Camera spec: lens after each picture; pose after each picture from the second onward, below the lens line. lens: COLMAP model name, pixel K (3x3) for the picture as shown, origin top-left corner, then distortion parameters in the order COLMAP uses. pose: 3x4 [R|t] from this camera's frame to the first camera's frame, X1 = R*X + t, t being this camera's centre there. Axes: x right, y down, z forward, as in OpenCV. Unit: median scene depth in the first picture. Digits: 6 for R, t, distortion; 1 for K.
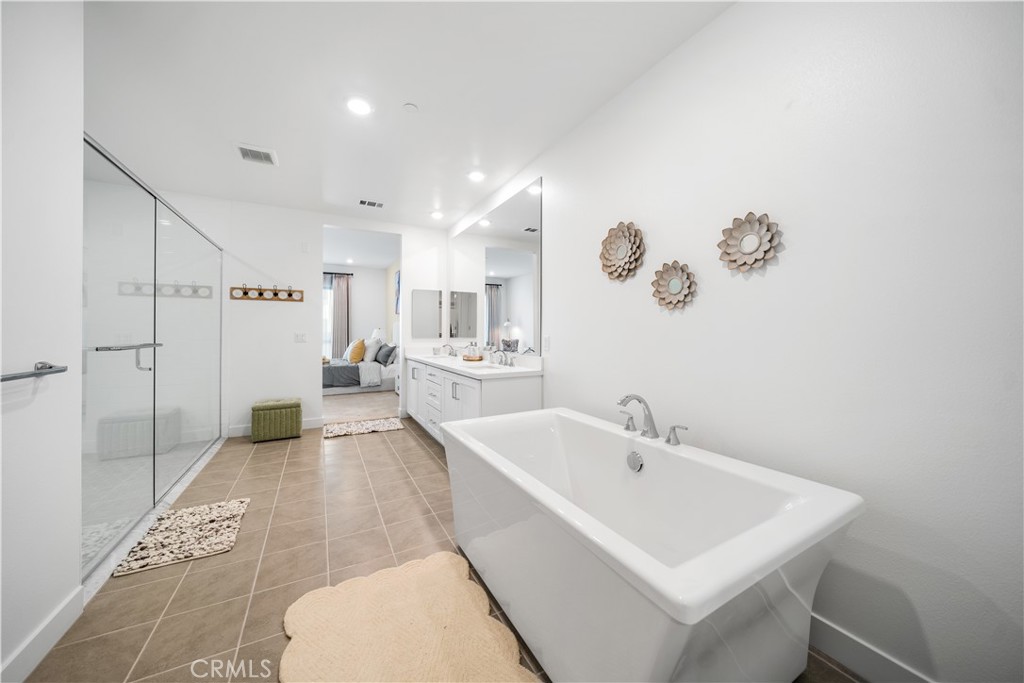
lens RADIAL K [[351.5, 0, 516.3], [0, 351.5, 343.1], [0, 0, 1]] dist [0.000138, 0.000027]
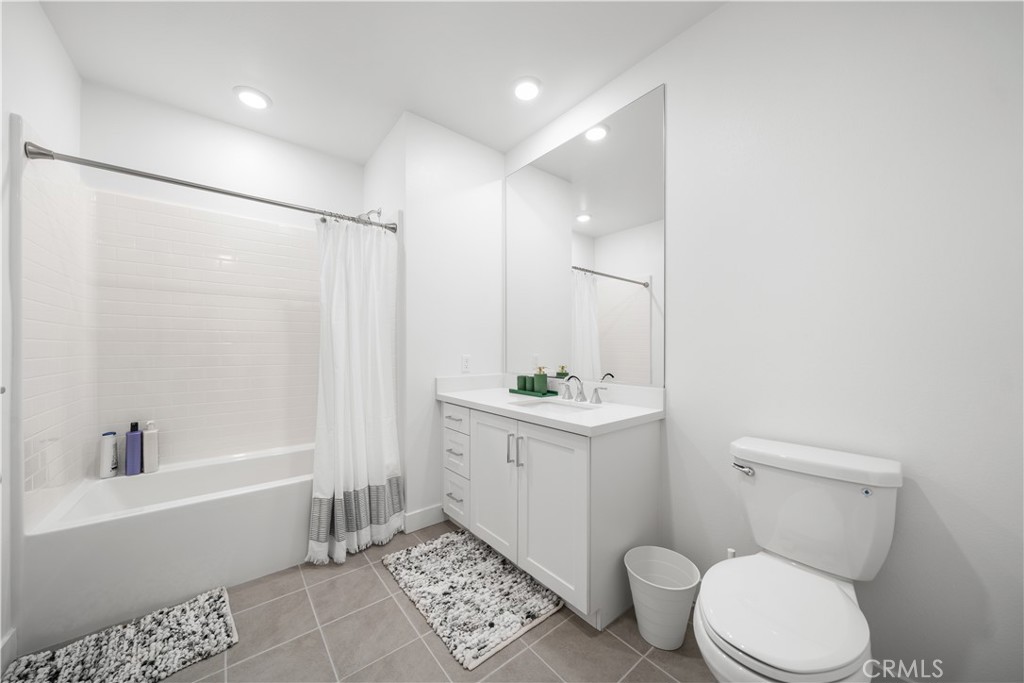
lens RADIAL K [[348.9, 0, 509.7], [0, 348.9, 351.7], [0, 0, 1]] dist [-0.000042, -0.000179]
pose [[0.981896, 0.010600, 0.189123, -0.312841], [-0.007290, 0.999808, -0.018191, -0.010215], [-0.189280, 0.016483, 0.981785, 0.518337]]
